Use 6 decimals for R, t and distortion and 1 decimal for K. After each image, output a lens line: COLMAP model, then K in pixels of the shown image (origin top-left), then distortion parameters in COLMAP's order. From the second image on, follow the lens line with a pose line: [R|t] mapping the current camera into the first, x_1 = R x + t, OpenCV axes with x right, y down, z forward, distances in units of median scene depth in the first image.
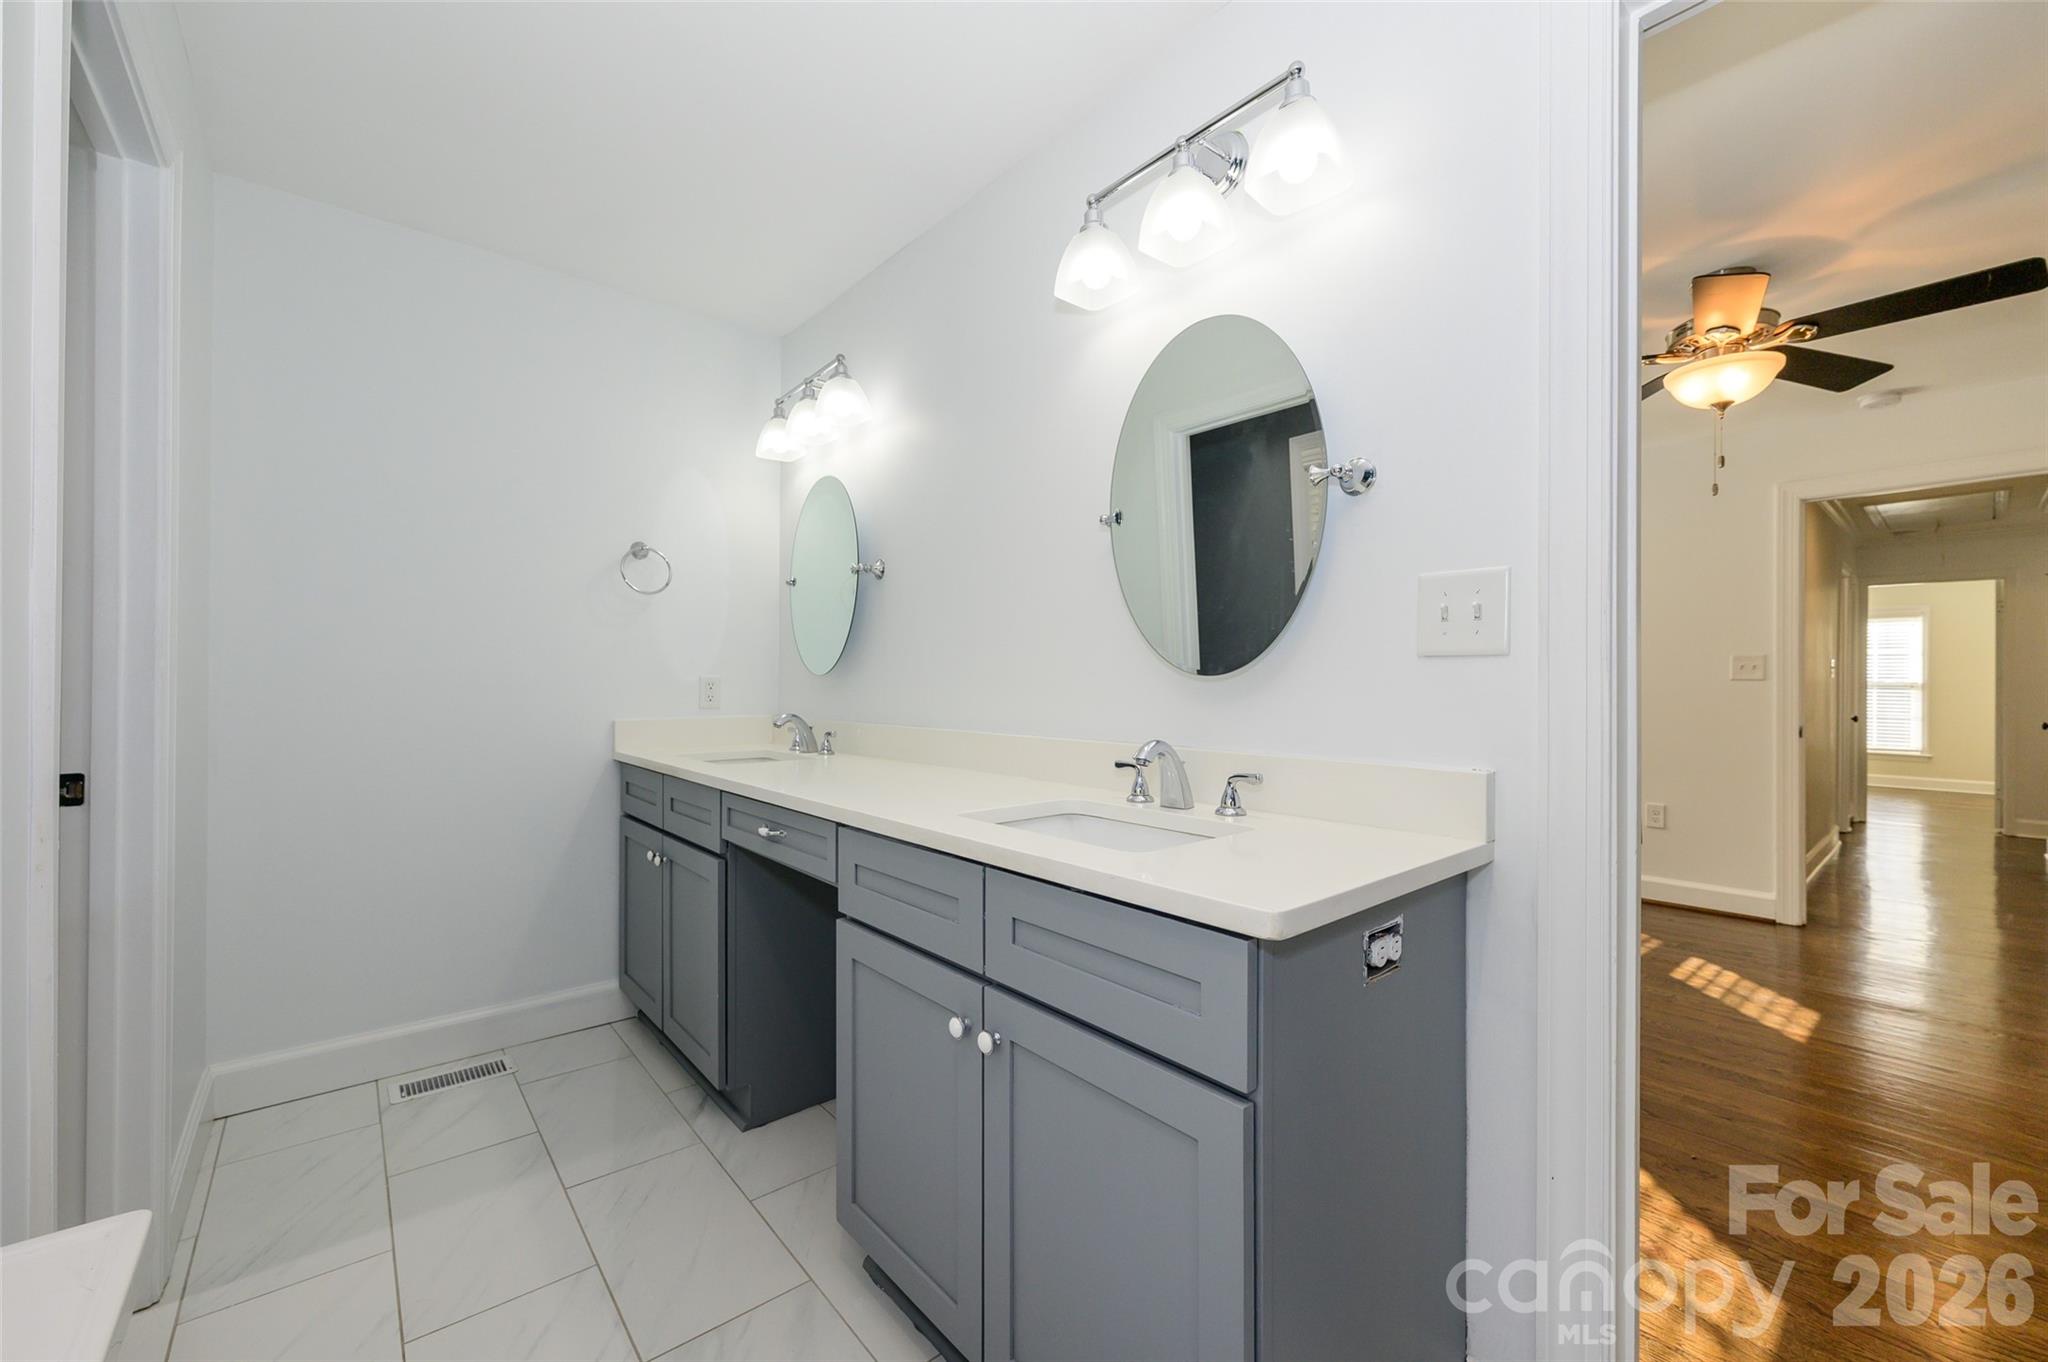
lens RADIAL K [[808.5, 0, 1032.7], [0, 808.5, 682.4], [0, 0, 1]] dist [-0.000072, 0.000397]
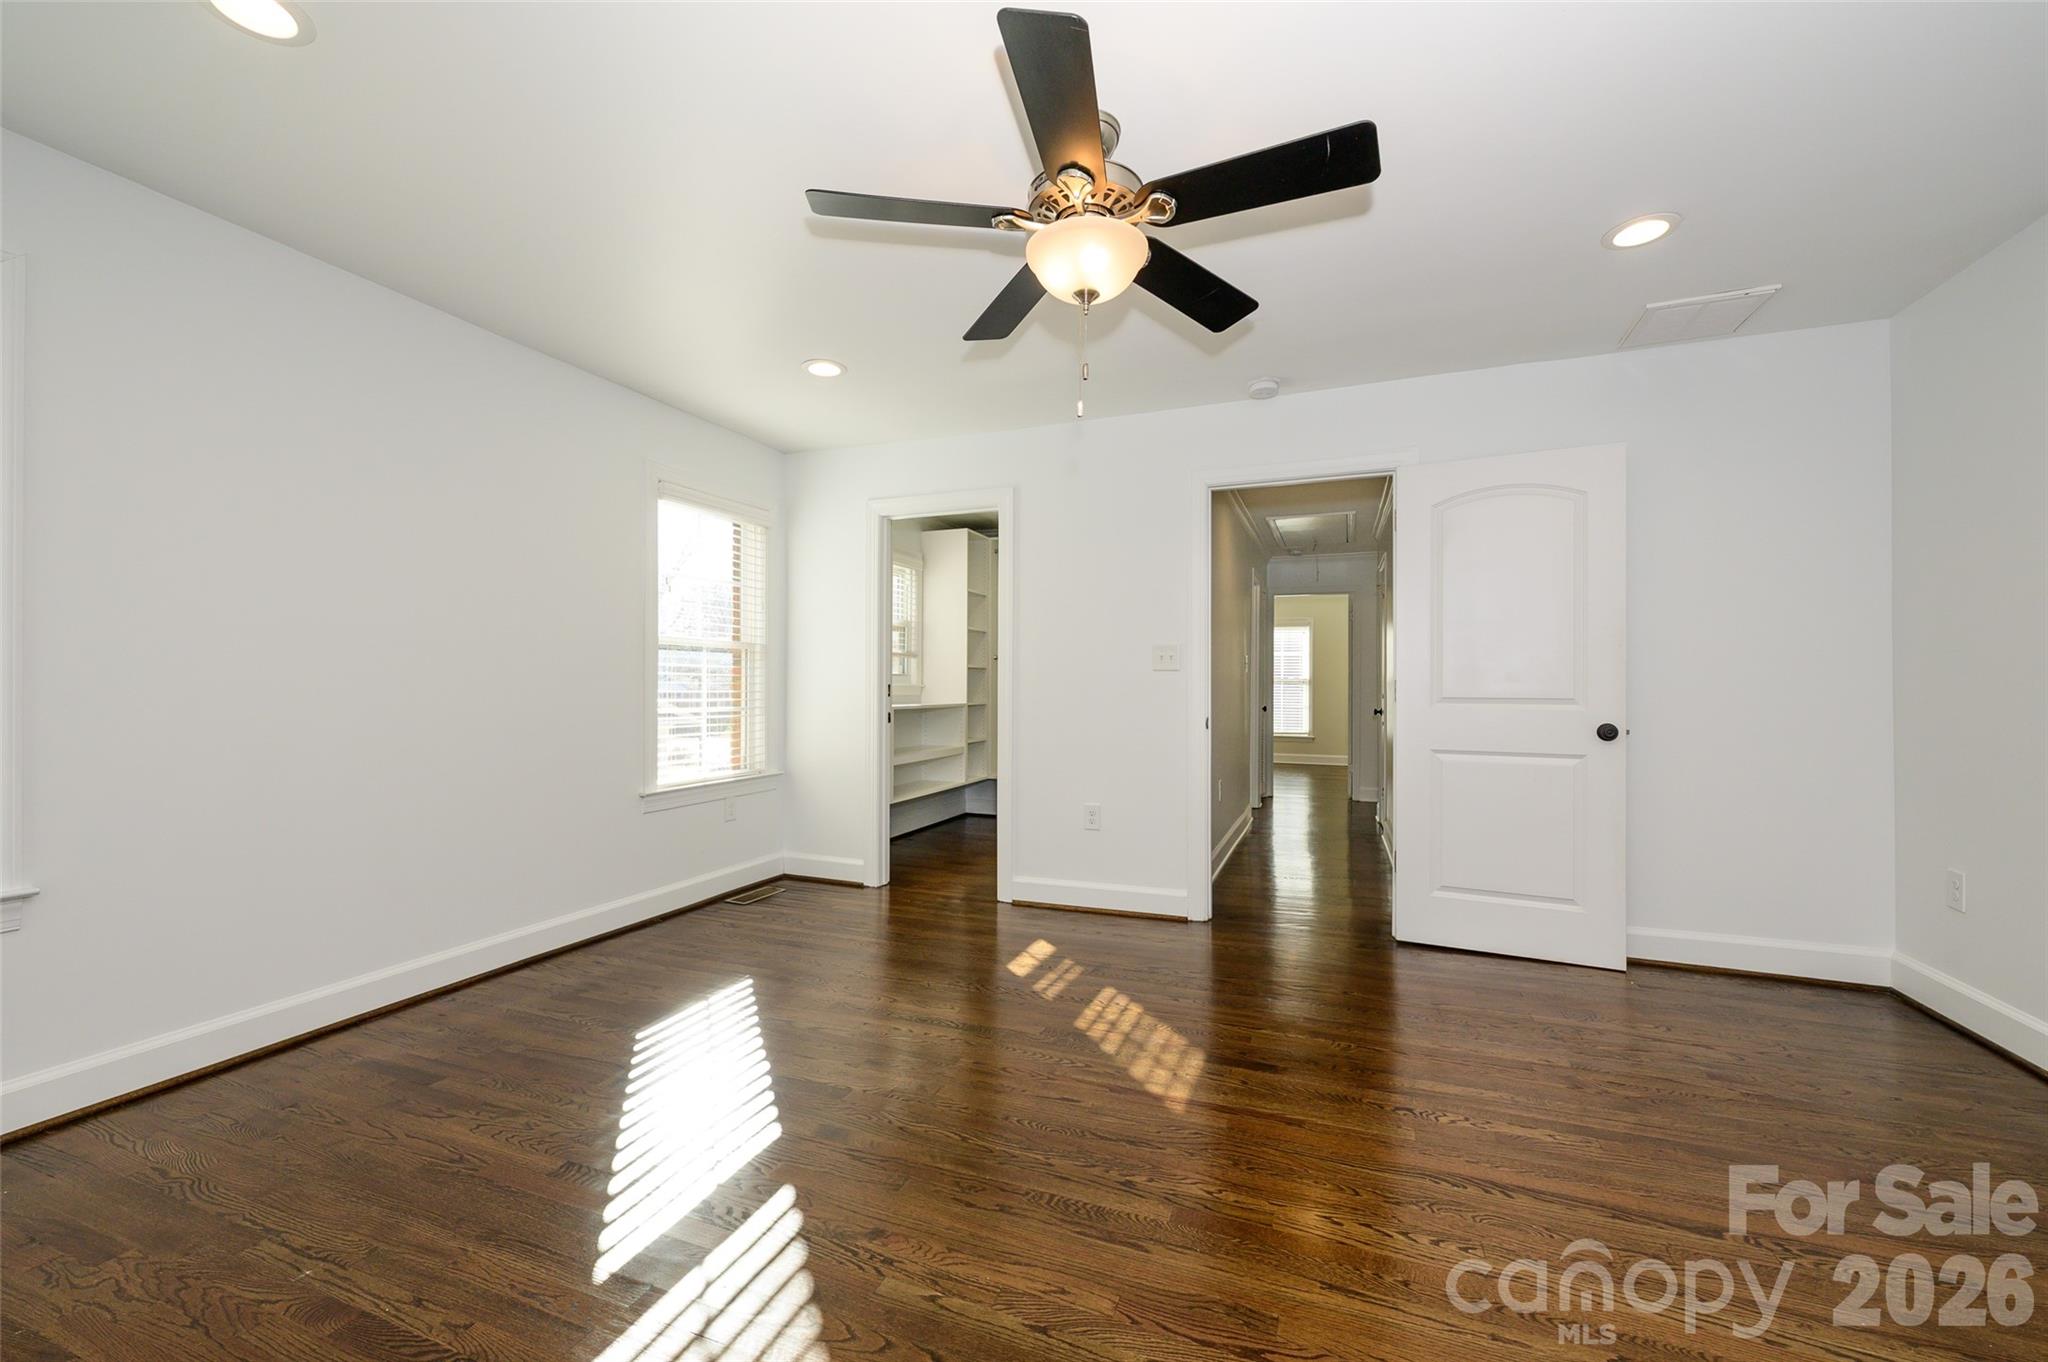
lens RADIAL K [[815.3, 0, 1013.6], [0, 815.3, 677.4], [0, 0, 1]] dist [-0.000554, -0.000117]
pose [[0.886622, -0.001506, 0.462492, 0.289049], [0.004744, 0.999972, -0.005838, 0.009642], [-0.462470, 0.007370, 0.886604, 0.238290]]
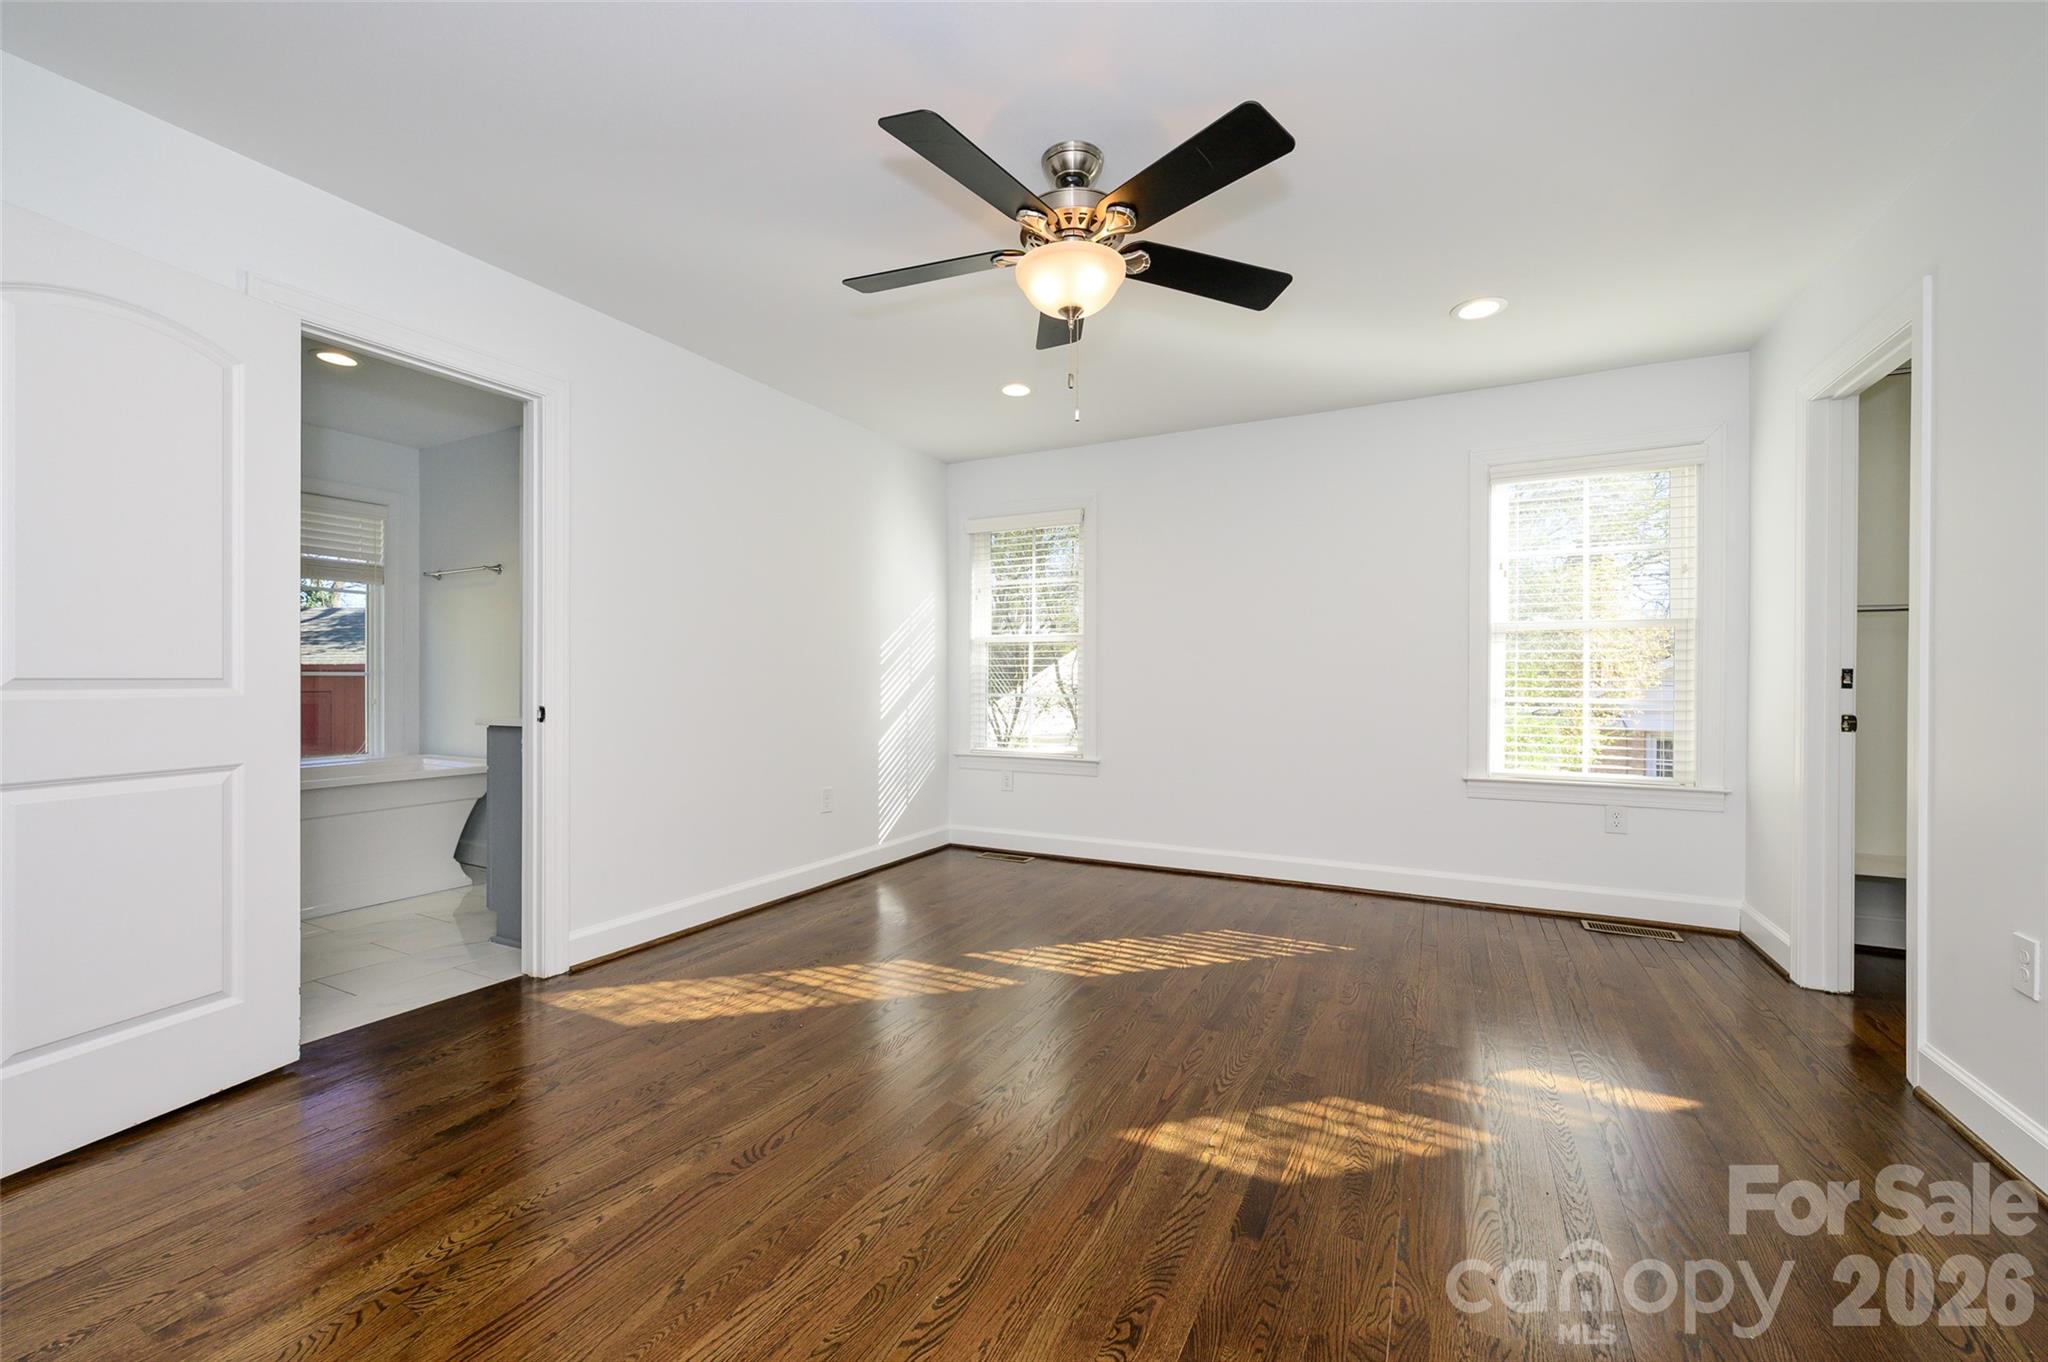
lens RADIAL K [[808.5, 0, 1032.7], [0, 808.5, 682.4], [0, 0, 1]] dist [-0.000072, 0.000397]
pose [[0.381476, -0.000091, -0.924379, 1.081972], [0.003302, 0.999994, 0.001265, 0.020050], [0.924373, -0.003534, 0.381474, 0.436506]]
